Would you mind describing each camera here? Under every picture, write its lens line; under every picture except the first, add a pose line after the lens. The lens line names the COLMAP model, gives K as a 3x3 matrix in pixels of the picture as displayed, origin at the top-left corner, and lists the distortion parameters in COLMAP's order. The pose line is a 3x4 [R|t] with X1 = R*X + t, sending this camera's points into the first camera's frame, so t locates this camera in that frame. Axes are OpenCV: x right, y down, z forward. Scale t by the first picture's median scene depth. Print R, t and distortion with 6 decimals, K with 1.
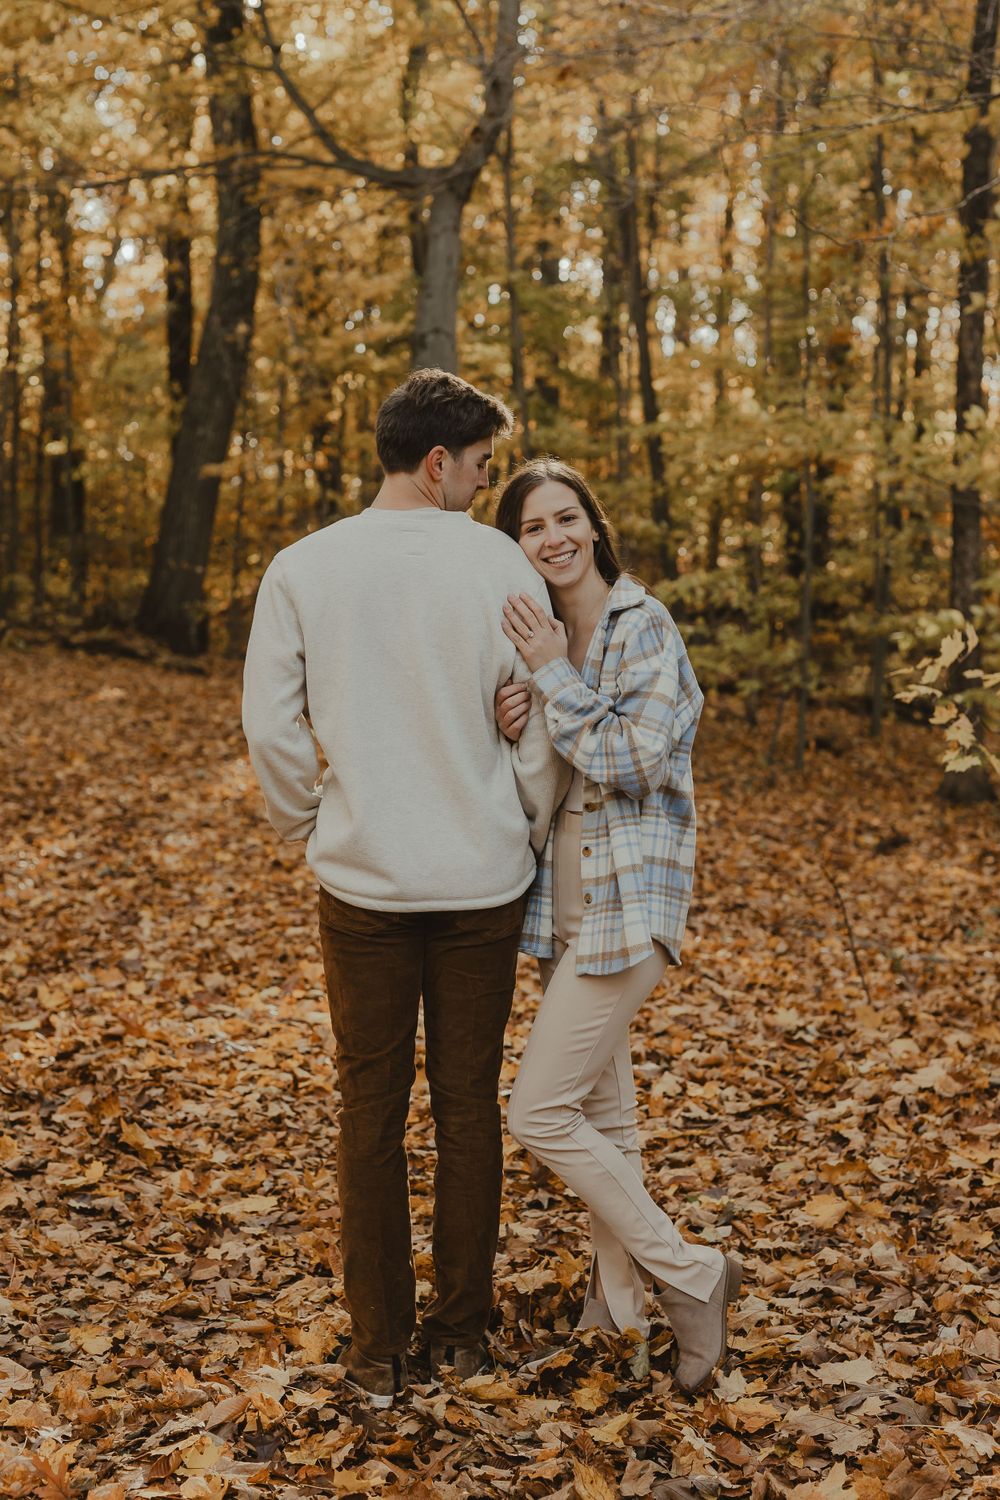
lens RADIAL K [[2082.9, 0, 568.3], [0, 2082.9, 748.3], [0, 0, 1]] dist [-0.030568, 0.045344]
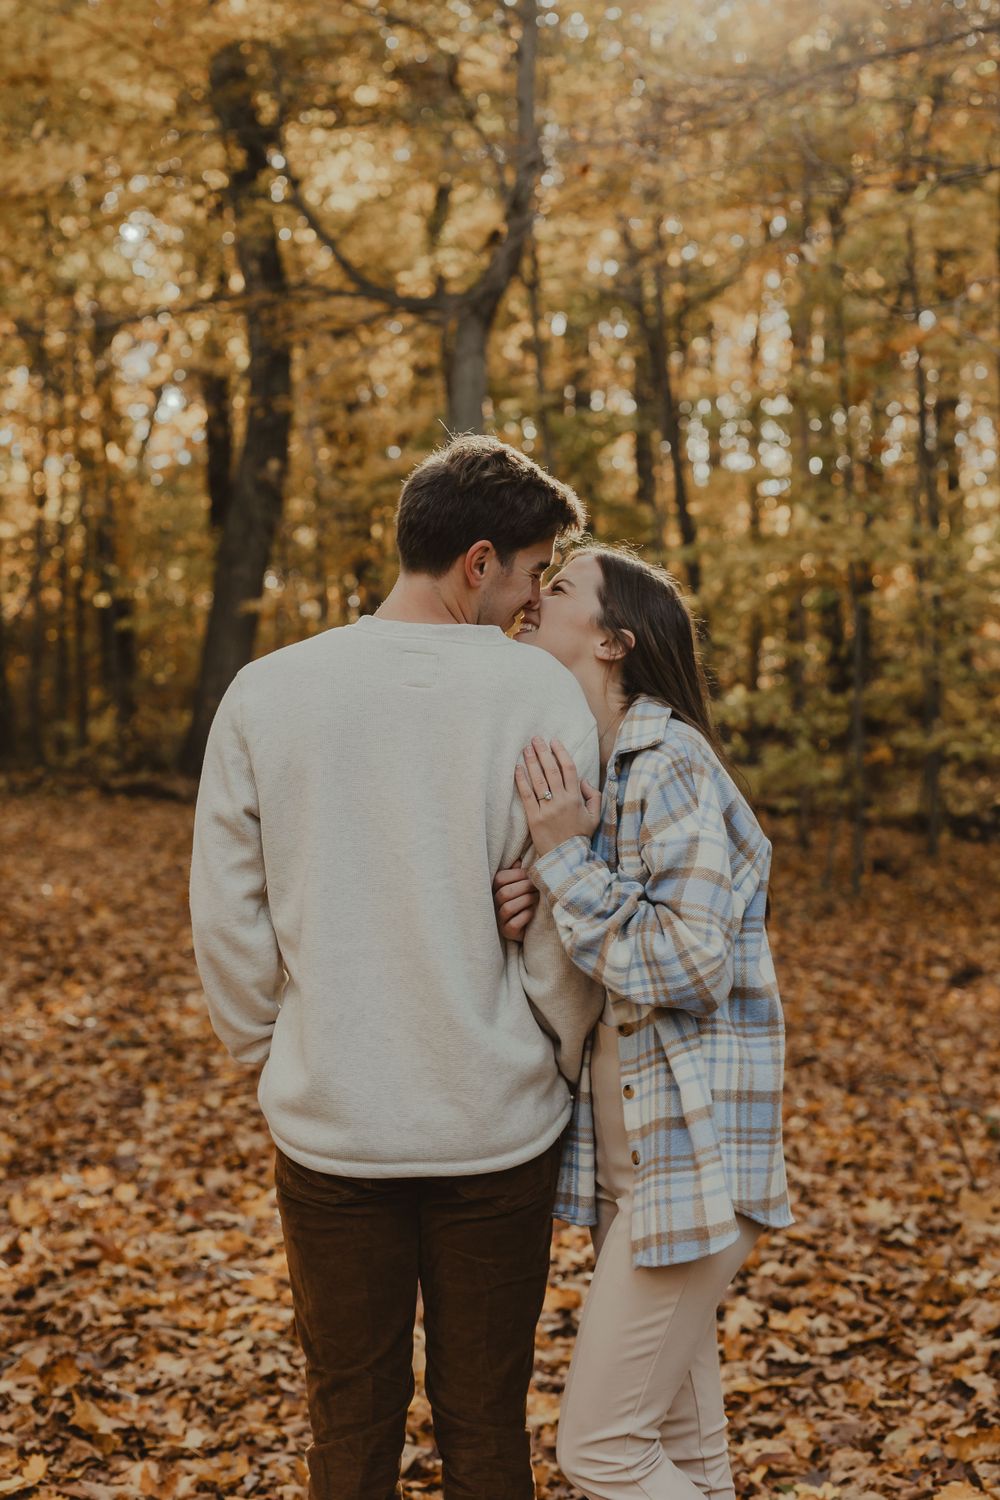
lens RADIAL K [[2057.4, 0, 500.0], [0, 2057.4, 750.0], [0, 0, 1]] dist [-0.067479, 0.023726]
pose [[0.997872, -0.035083, -0.054957, 0.002604], [0.031719, 0.997638, -0.060932, -0.013082], [0.056965, 0.059059, 0.996628, 0.146062]]
